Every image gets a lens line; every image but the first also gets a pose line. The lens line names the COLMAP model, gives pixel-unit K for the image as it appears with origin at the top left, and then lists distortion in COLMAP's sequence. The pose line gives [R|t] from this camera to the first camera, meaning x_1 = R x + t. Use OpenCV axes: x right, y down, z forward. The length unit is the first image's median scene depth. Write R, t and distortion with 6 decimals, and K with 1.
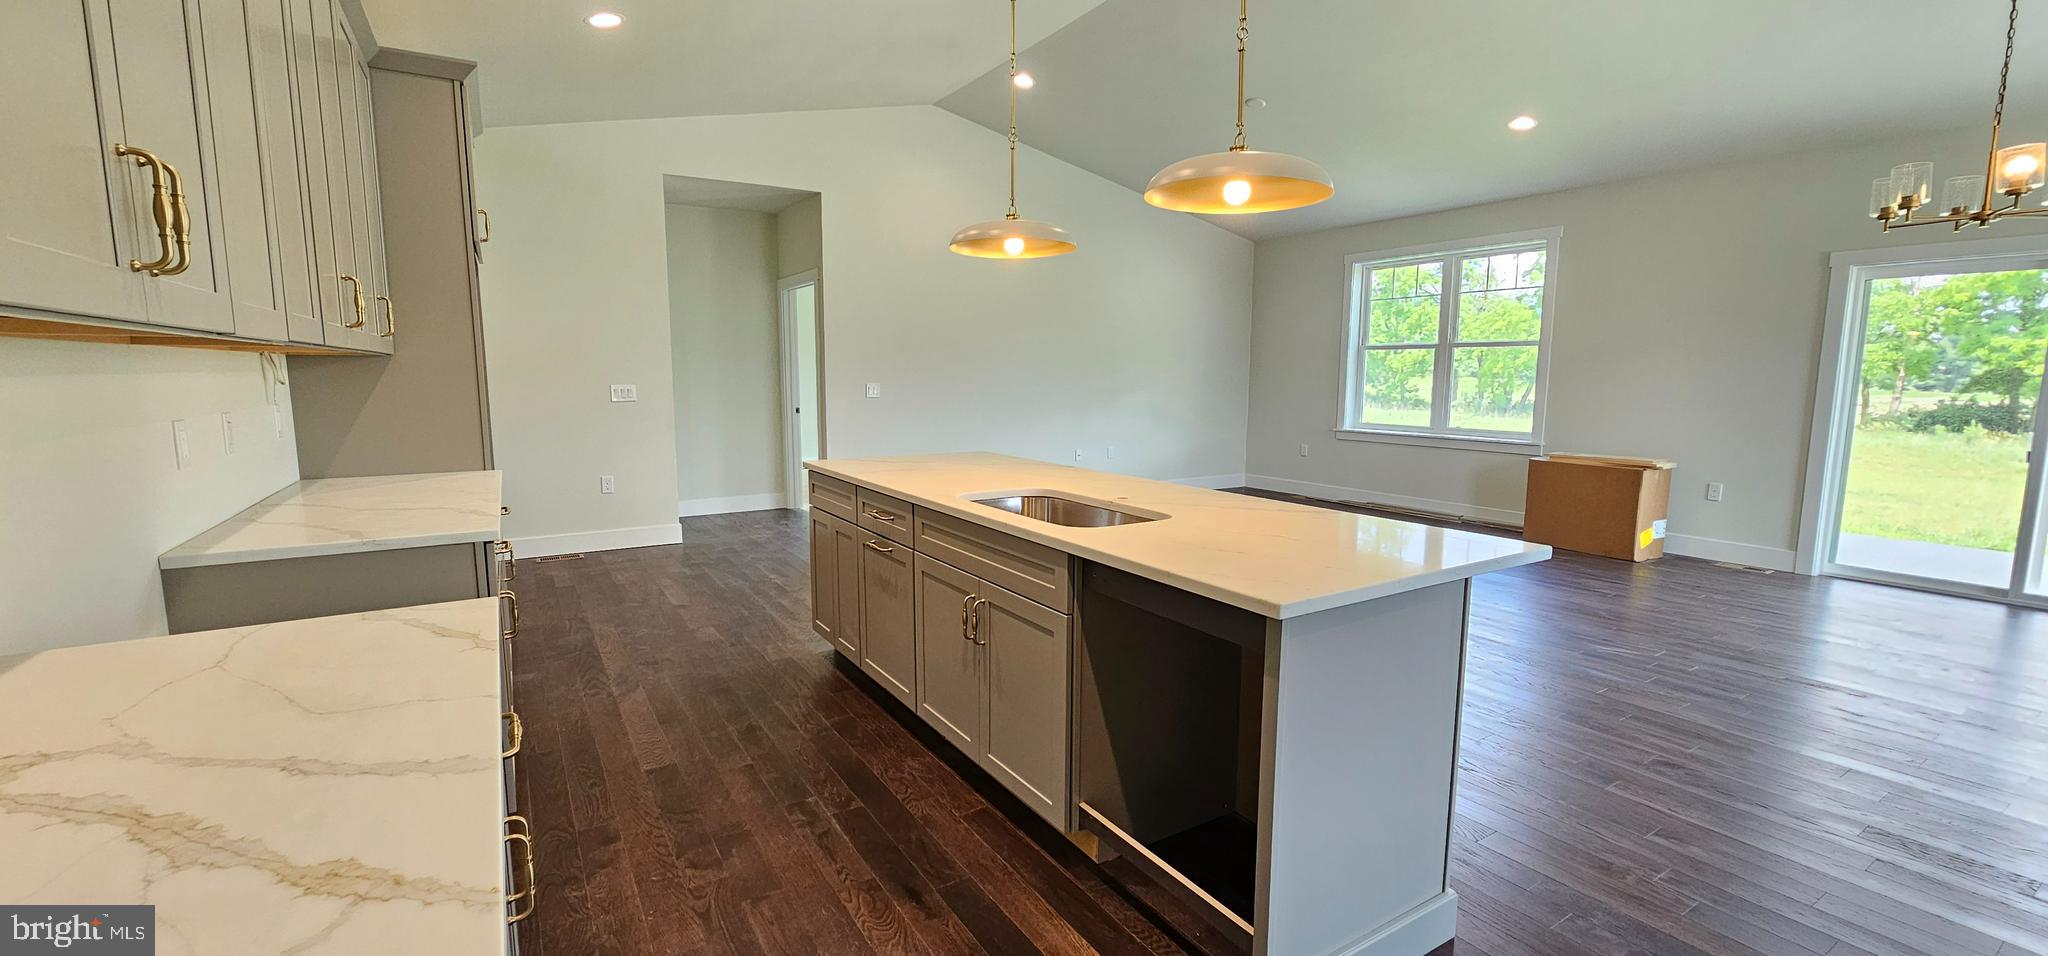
lens RADIAL K [[838.2, 0, 1016.8], [0, 838.2, 475.3], [0, 0, 1]] dist [-0.000855, -0.000215]
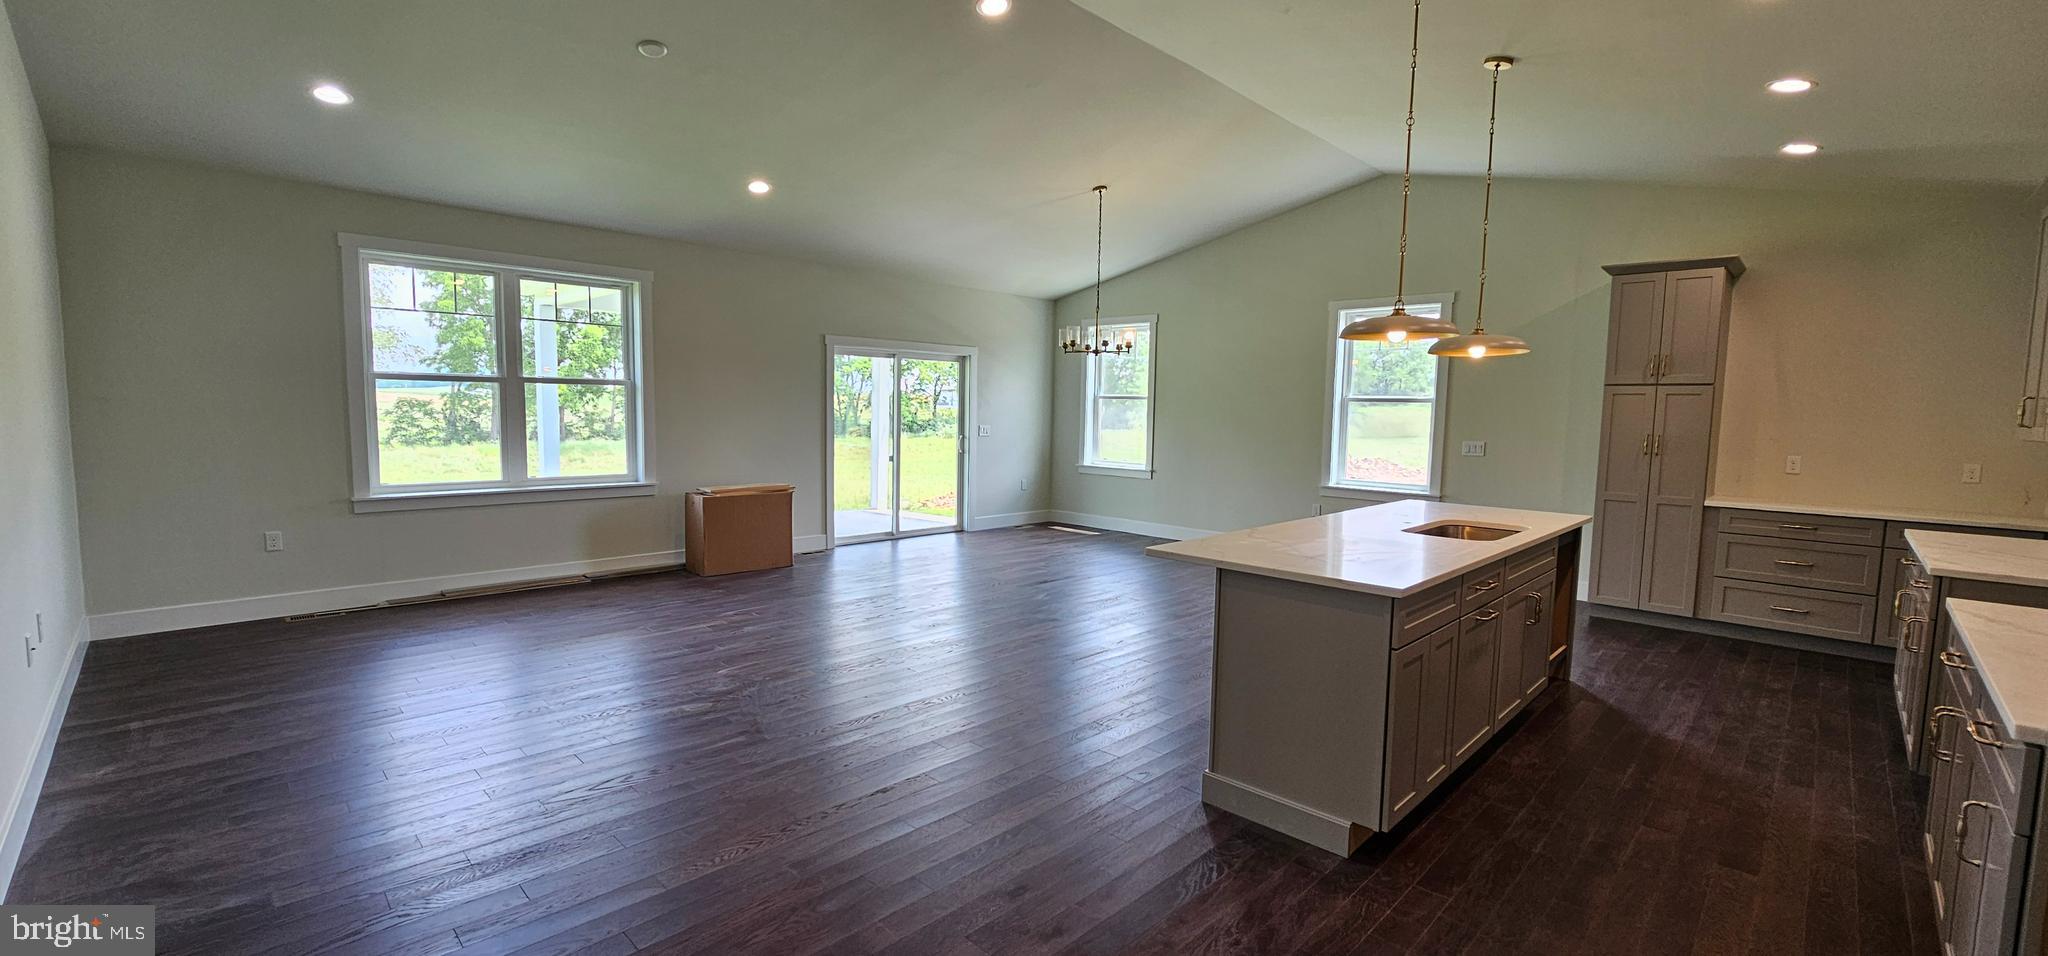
lens RADIAL K [[838.2, 0, 1018.4], [0, 838.2, 477.6], [0, 0, 1]] dist [-0.000855, -0.000215]
pose [[-0.237279, -0.090042, 0.967260, -0.487505], [0.100347, 0.988097, 0.116598, -0.126048], [-0.966245, 0.124727, -0.225419, 0.852901]]
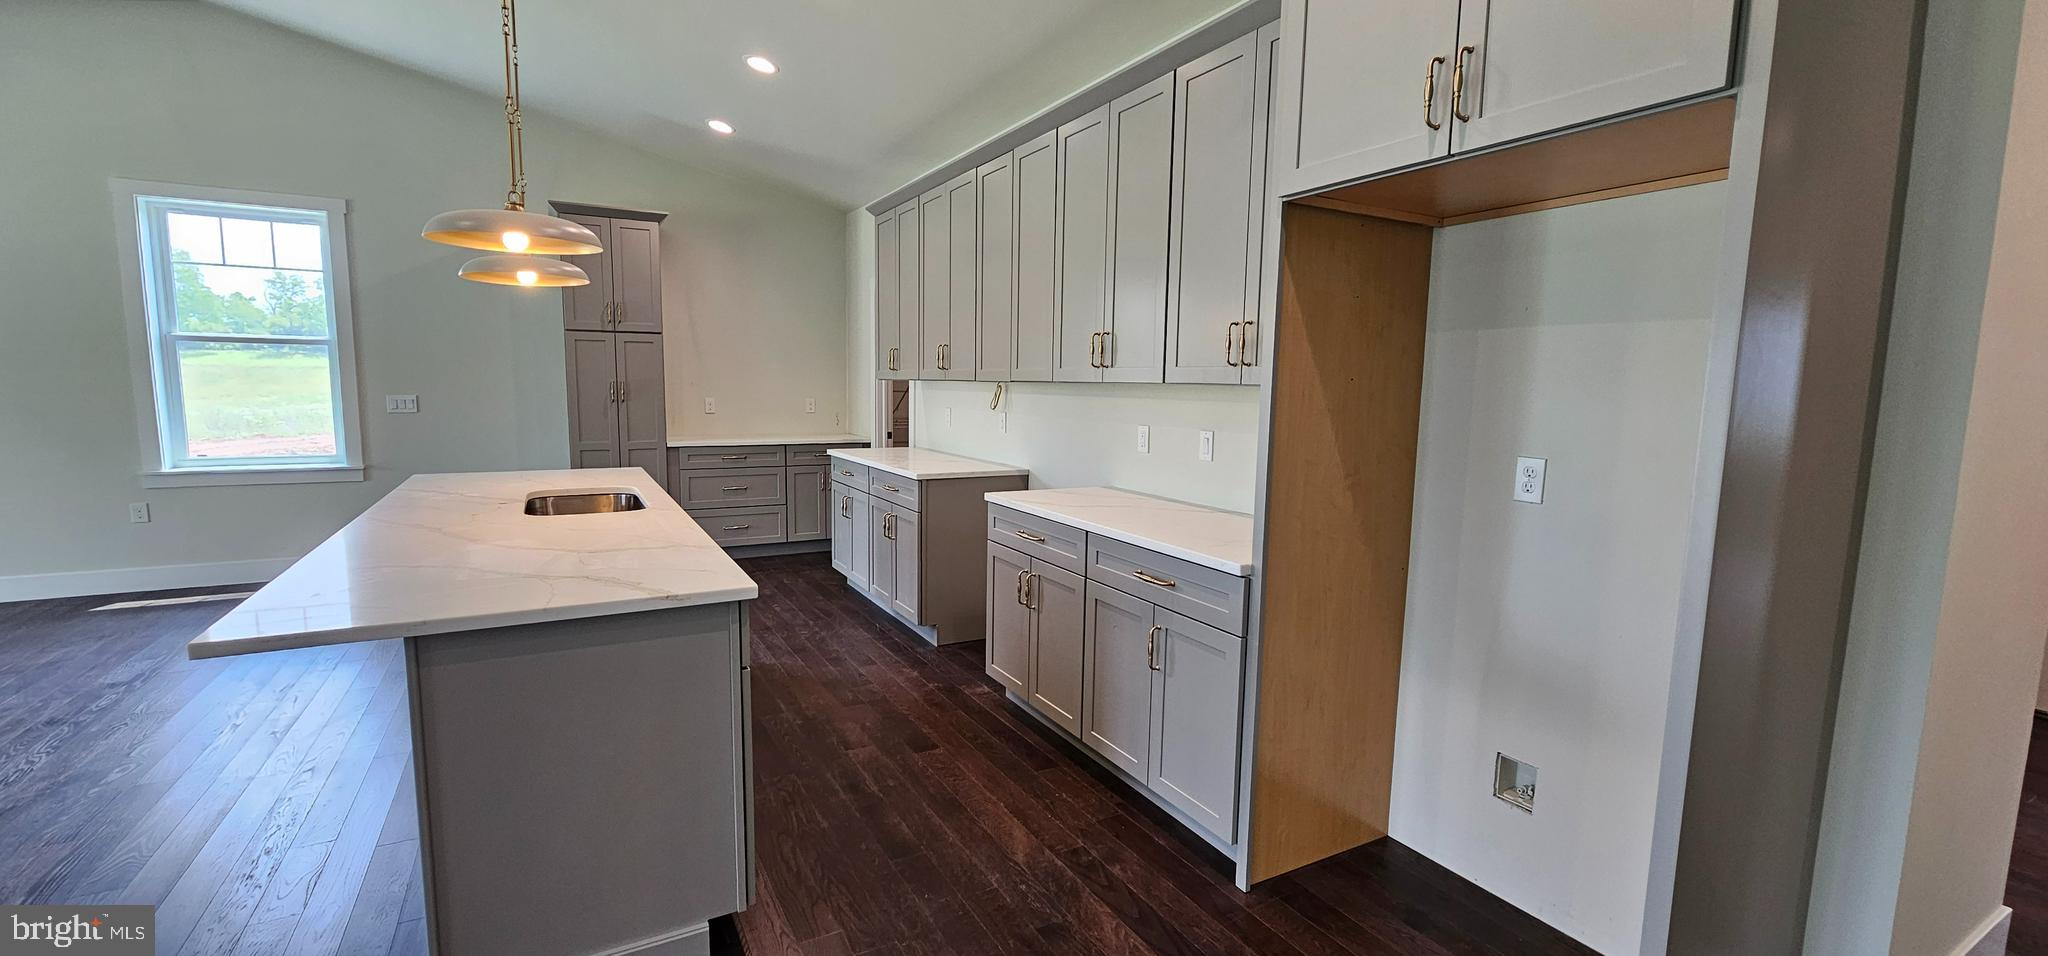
lens RADIAL K [[838.2, 0, 1013.7], [0, 838.2, 479.5], [0, 0, 1]] dist [-0.000855, -0.000215]
pose [[-0.998454, -0.023701, 0.050271, -0.256176], [-0.010973, 0.970775, 0.239740, -0.117786], [-0.054484, 0.238818, -0.969535, 0.867630]]
